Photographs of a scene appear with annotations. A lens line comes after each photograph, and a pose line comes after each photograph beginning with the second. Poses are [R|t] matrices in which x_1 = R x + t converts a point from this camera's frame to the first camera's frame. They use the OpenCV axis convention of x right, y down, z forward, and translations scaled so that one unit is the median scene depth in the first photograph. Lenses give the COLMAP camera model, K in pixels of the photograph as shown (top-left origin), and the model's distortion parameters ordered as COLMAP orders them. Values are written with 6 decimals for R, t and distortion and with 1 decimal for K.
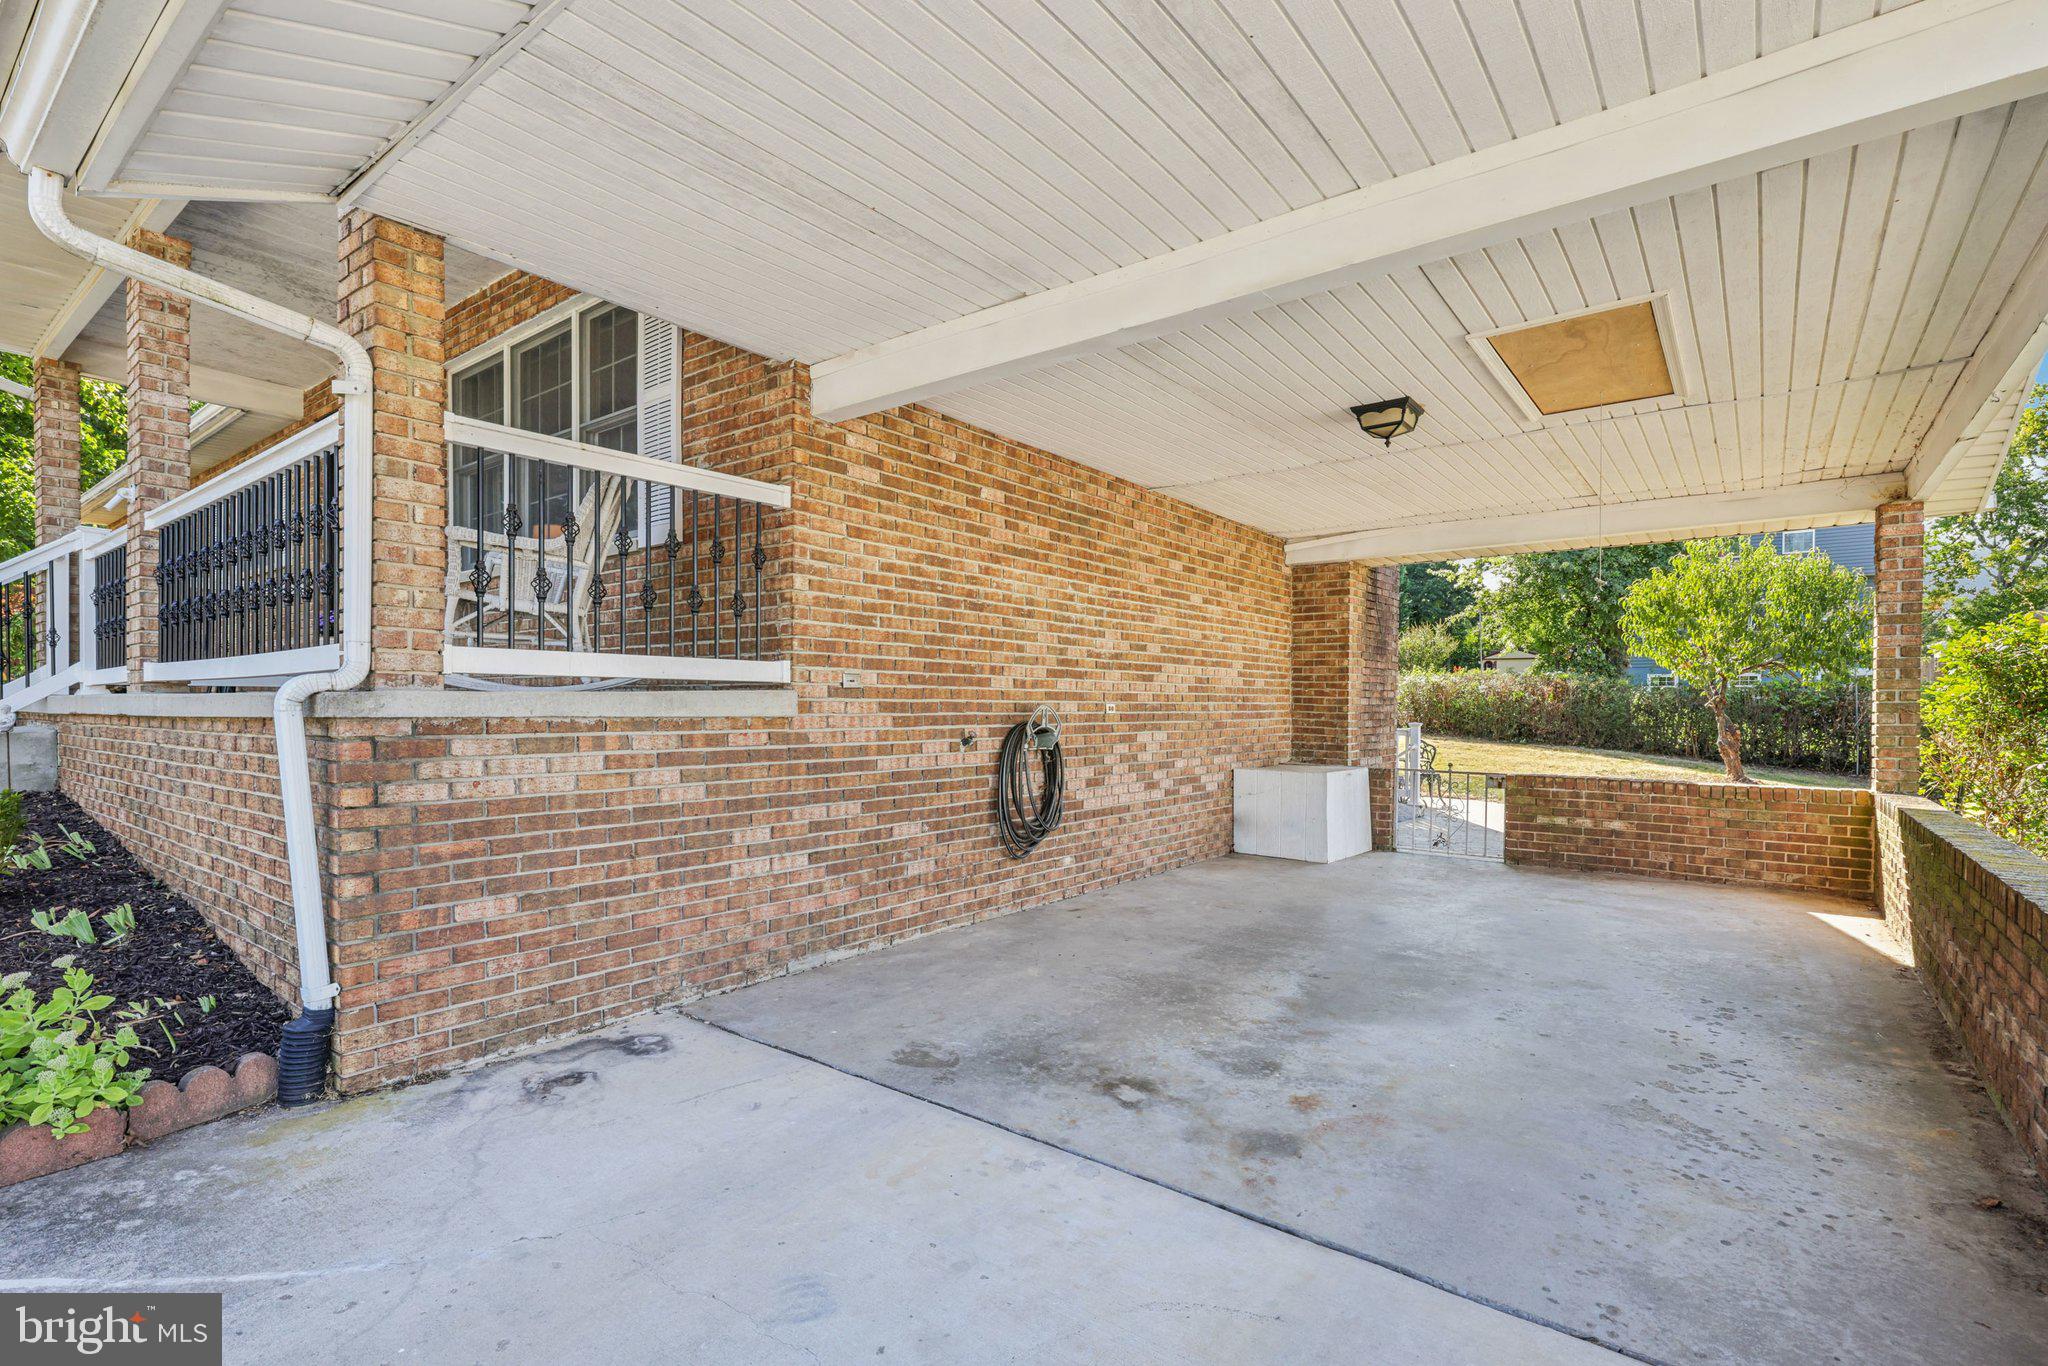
lens RADIAL K [[956.9, 0, 1024.0], [0, 956.9, 683.0], [0, 0, 1]] dist [0.000664, 0.000194]
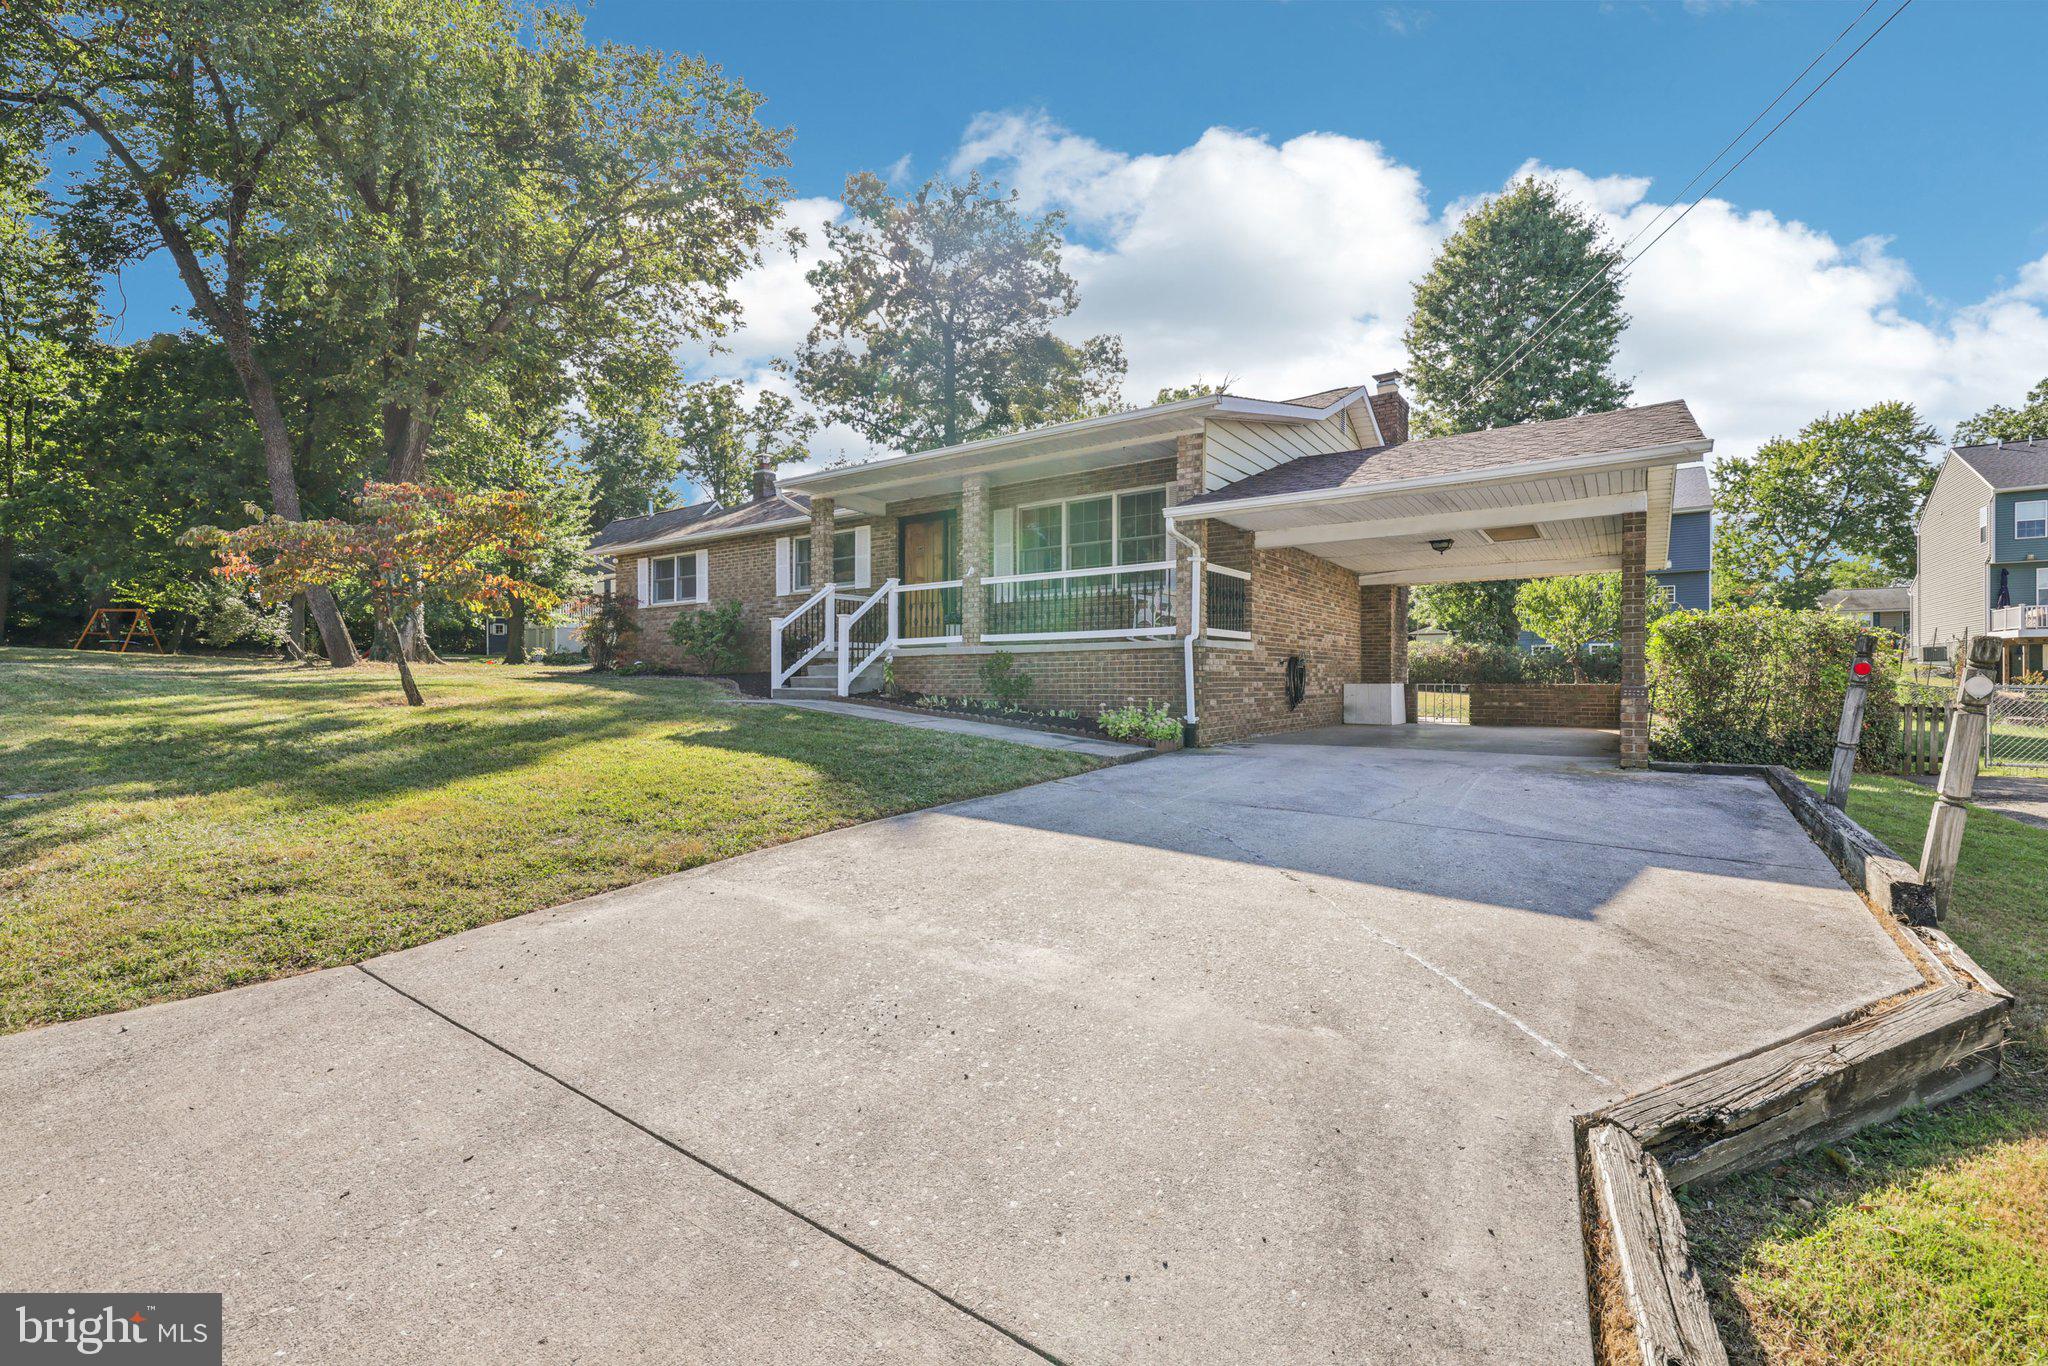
lens RADIAL K [[879.6, 0, 1022.2], [0, 879.6, 669.3], [0, 0, 1]] dist [-0.000191, 0.000272]
pose [[0.998580, -0.008289, 0.052632, -0.540085], [0.007759, 0.999917, 0.010279, 0.028985], [-0.052712, -0.009856, 0.998561, -0.827209]]
